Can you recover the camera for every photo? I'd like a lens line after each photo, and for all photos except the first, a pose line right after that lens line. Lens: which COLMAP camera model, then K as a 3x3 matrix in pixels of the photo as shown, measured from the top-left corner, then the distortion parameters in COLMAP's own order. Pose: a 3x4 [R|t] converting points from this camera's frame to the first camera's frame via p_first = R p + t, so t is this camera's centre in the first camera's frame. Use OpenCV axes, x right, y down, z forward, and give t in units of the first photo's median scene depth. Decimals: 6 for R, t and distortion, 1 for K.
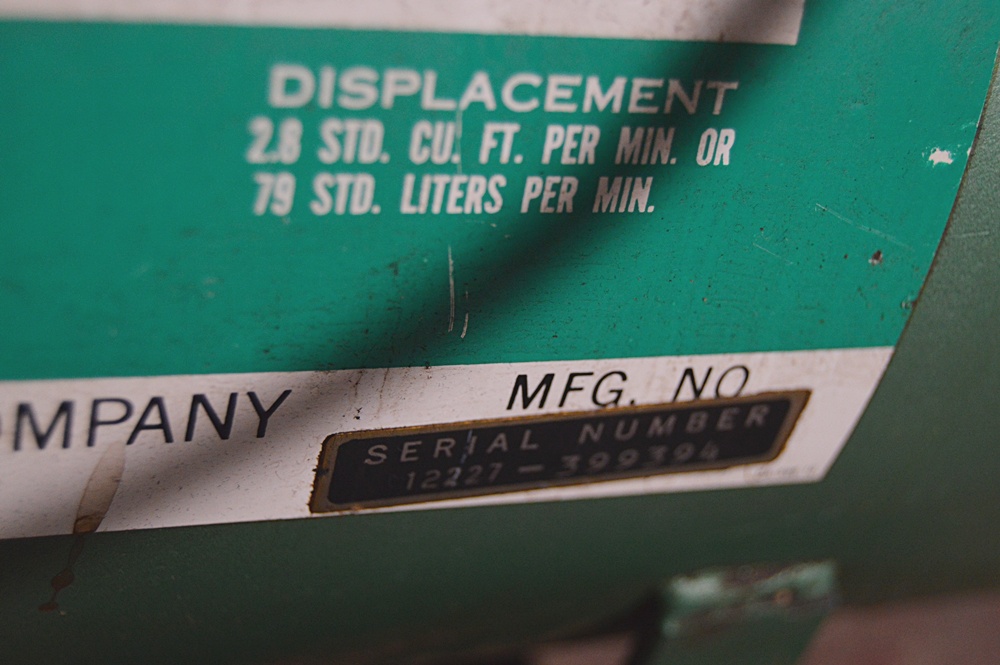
lens RADIAL K [[1772.8, 0, 500.0], [0, 1772.8, 332.5], [0, 0, 1]] dist [-0.057812, 0.059642]
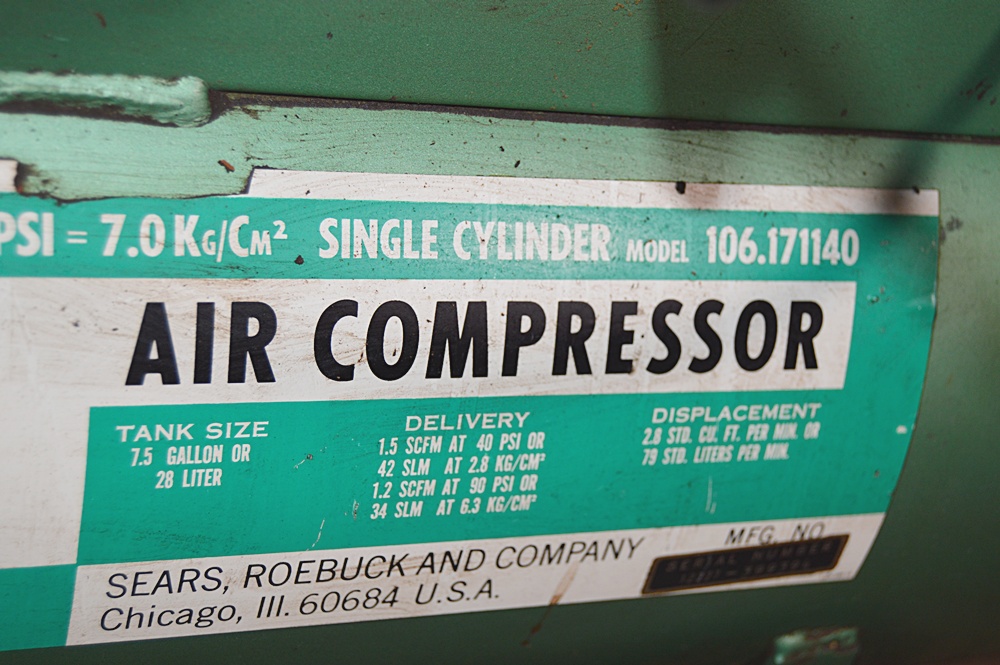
lens RADIAL K [[1772.8, 0, 500.0], [0, 1772.8, 332.5], [0, 0, 1]] dist [-0.057812, 0.059642]
pose [[0.998126, -0.033011, 0.051516, -0.453831], [0.039793, 0.989808, -0.136735, 0.082657], [-0.046477, 0.138528, 0.989267, -1.496766]]
